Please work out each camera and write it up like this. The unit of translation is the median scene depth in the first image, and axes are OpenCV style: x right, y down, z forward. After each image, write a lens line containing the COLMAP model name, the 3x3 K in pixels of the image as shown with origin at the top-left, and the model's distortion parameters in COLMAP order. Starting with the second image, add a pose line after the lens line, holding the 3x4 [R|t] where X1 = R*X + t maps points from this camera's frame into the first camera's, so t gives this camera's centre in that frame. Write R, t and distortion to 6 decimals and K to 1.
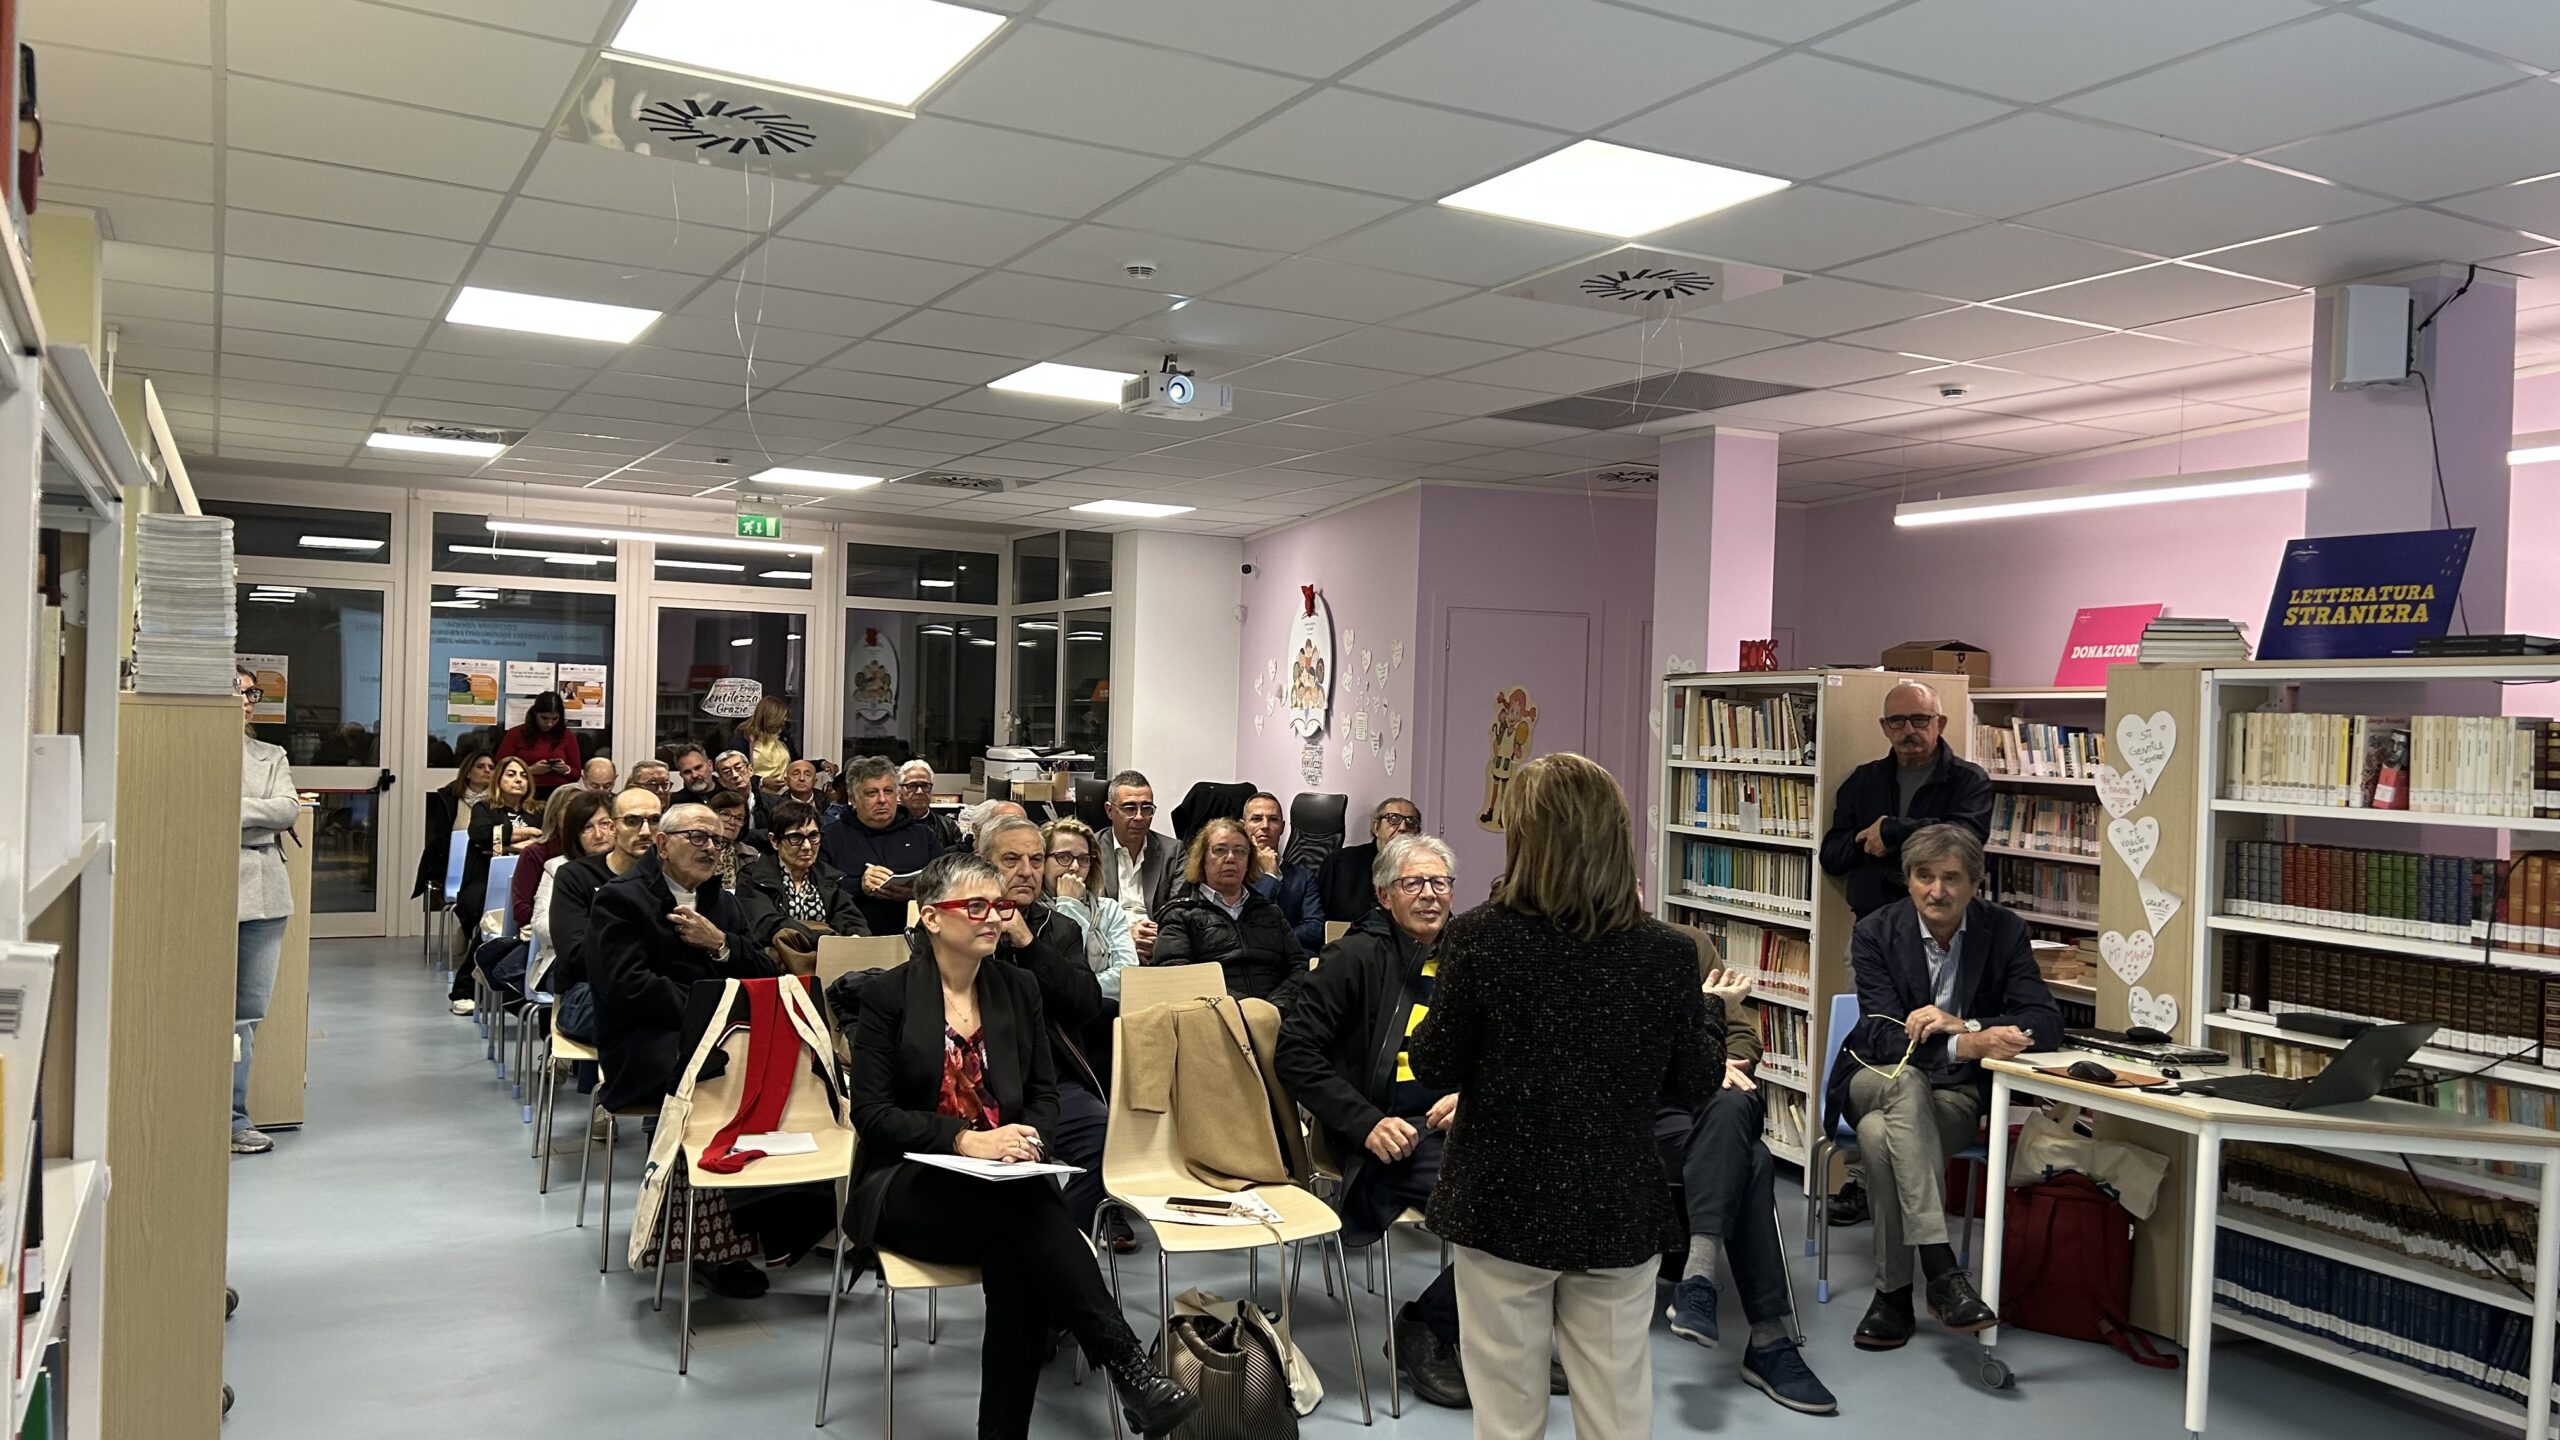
lens RADIAL K [[1922.4, 0, 1311.1], [0, 1922.4, 727.4], [0, 0, 1]] dist [0.039073, -0.008353]
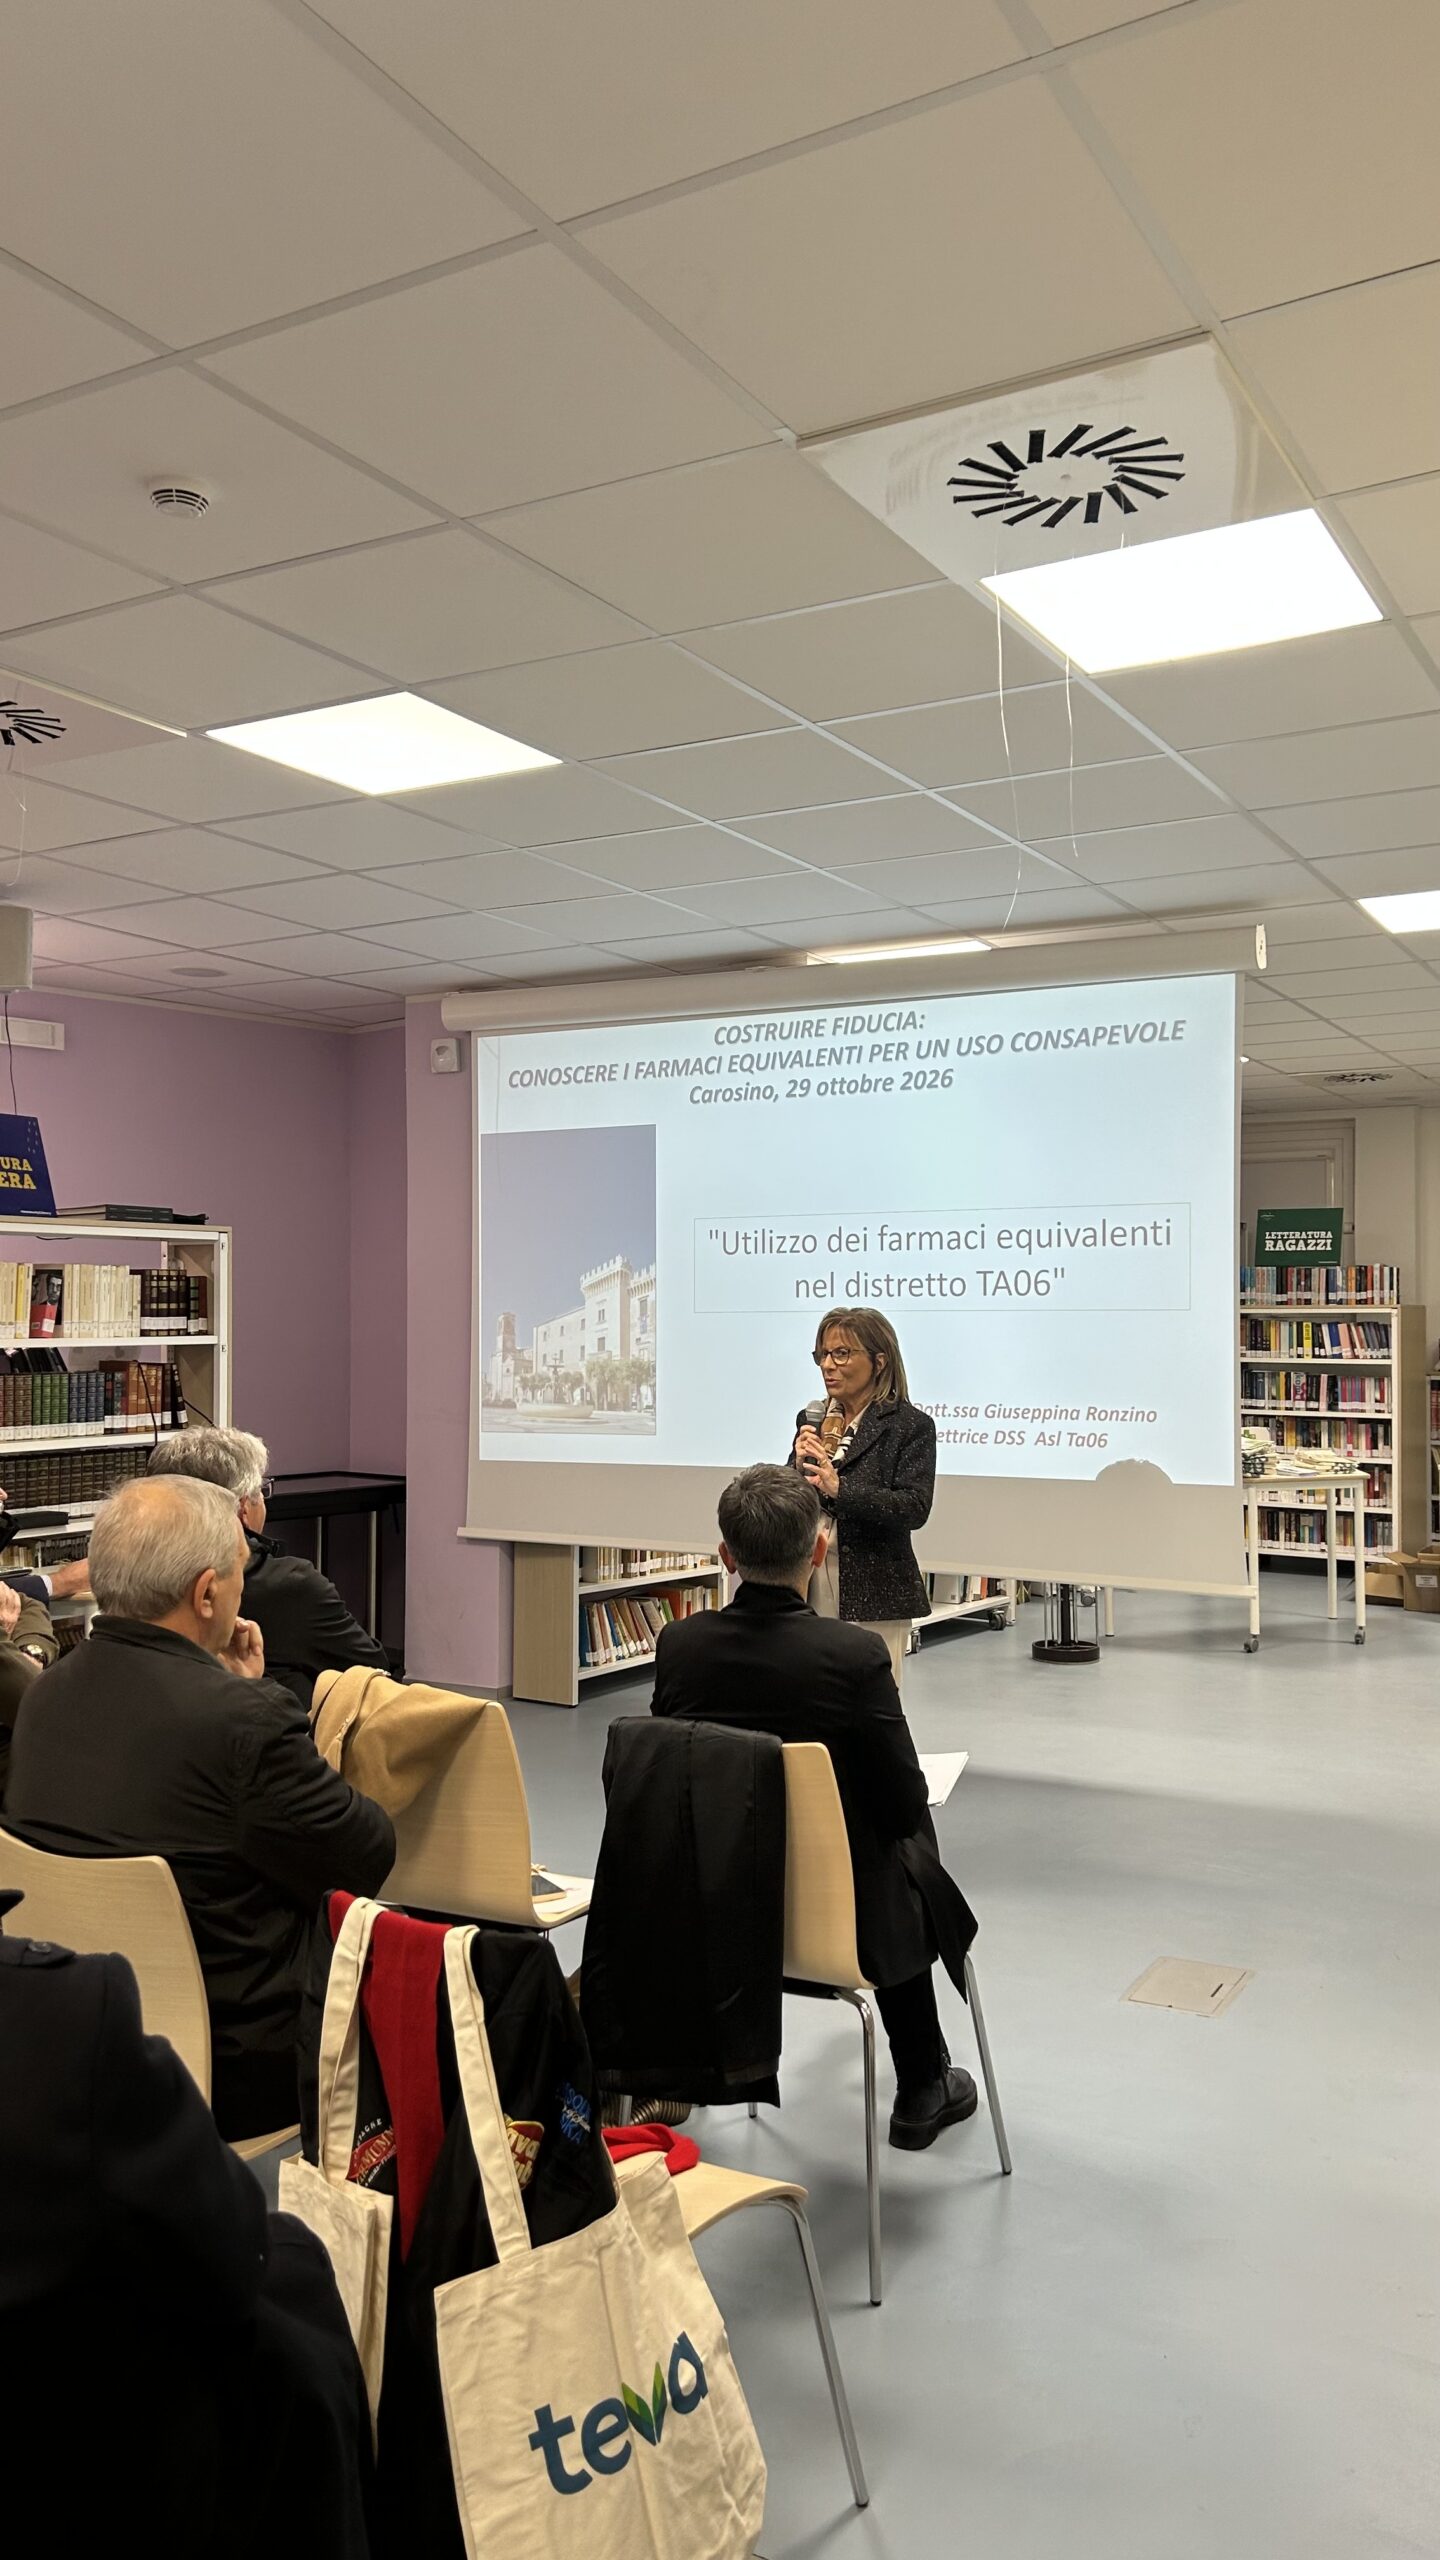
lens RADIAL K [[1909.1, 0, 720.0], [0, 1909.1, 1280.0], [0, 0, 1]] dist [0.106945, -0.155073]
pose [[-0.513551, -0.013530, 0.857952, -0.678039], [-0.010415, 0.999900, 0.009535, -0.010950], [-0.857996, -0.004039, -0.513641, 1.168524]]
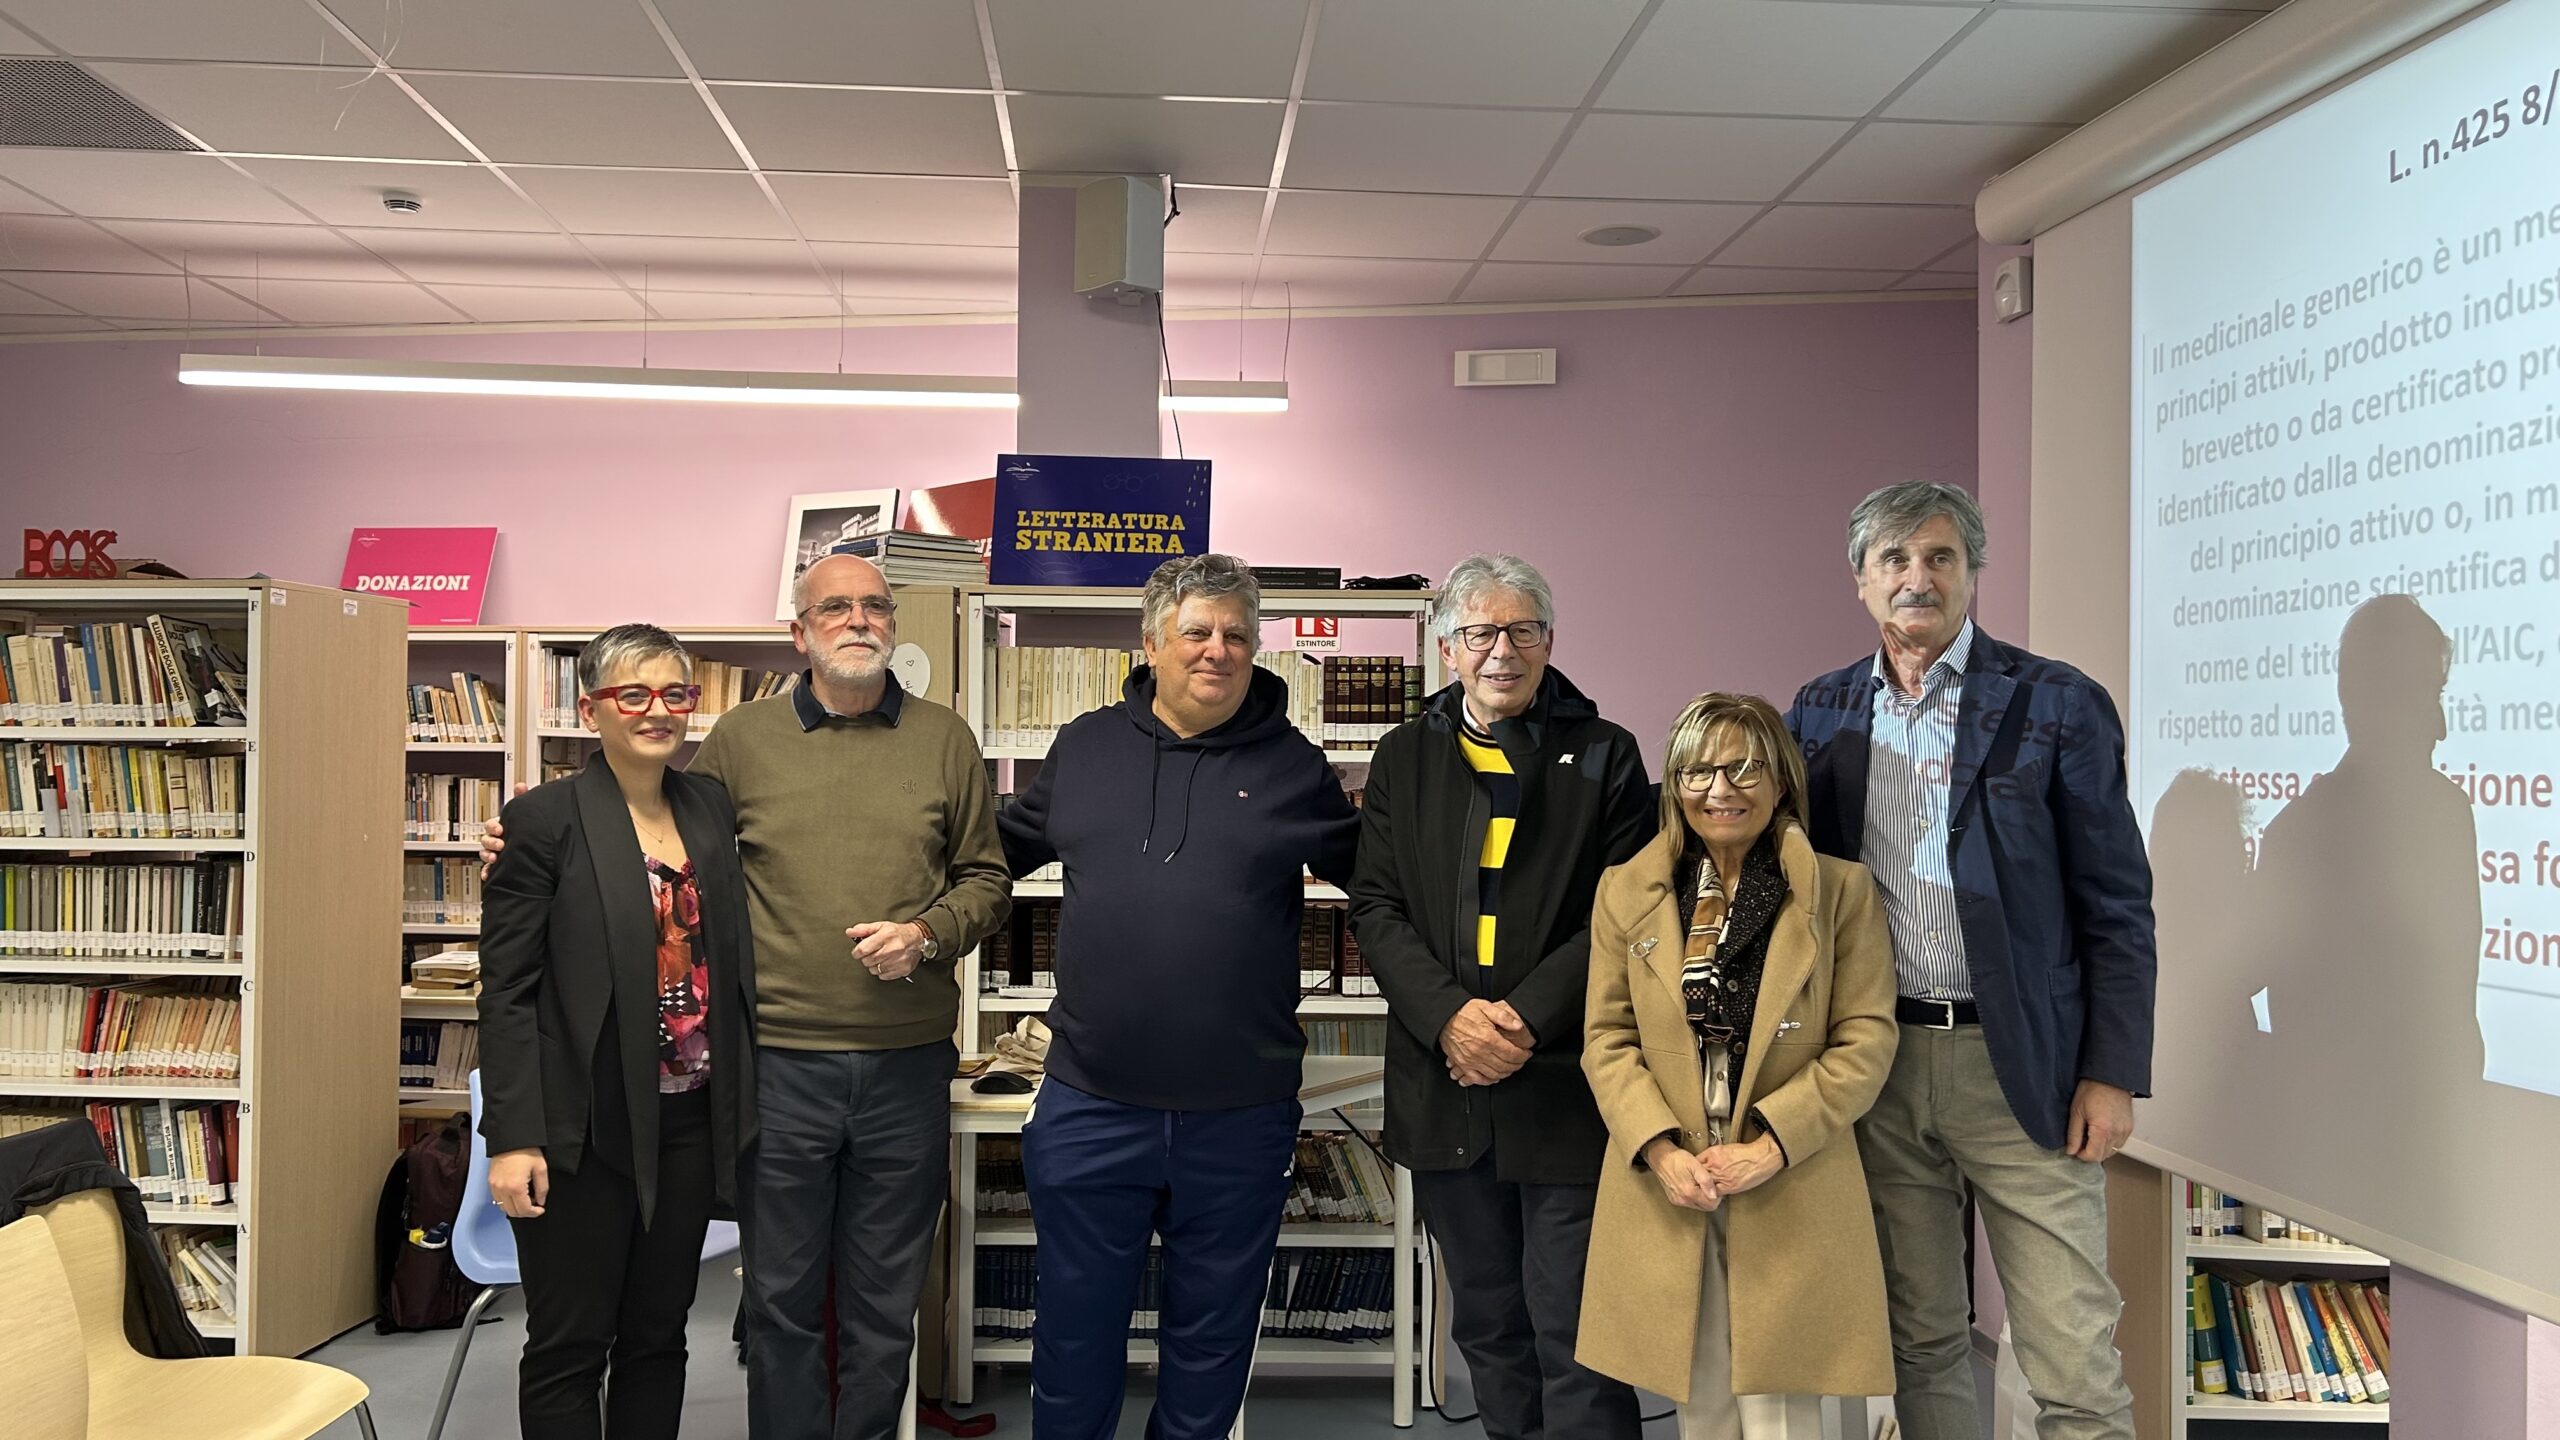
lens RADIAL K [[1909.1, 0, 1280.0], [0, 1909.1, 720.0], [0, 0, 1]] dist [0.106945, -0.155073]
pose [[0.427761, -0.010658, 0.903829, -0.239204], [0.005788, 0.999942, 0.009053, 0.018189], [-0.903873, 0.001359, 0.427798, 0.512737]]
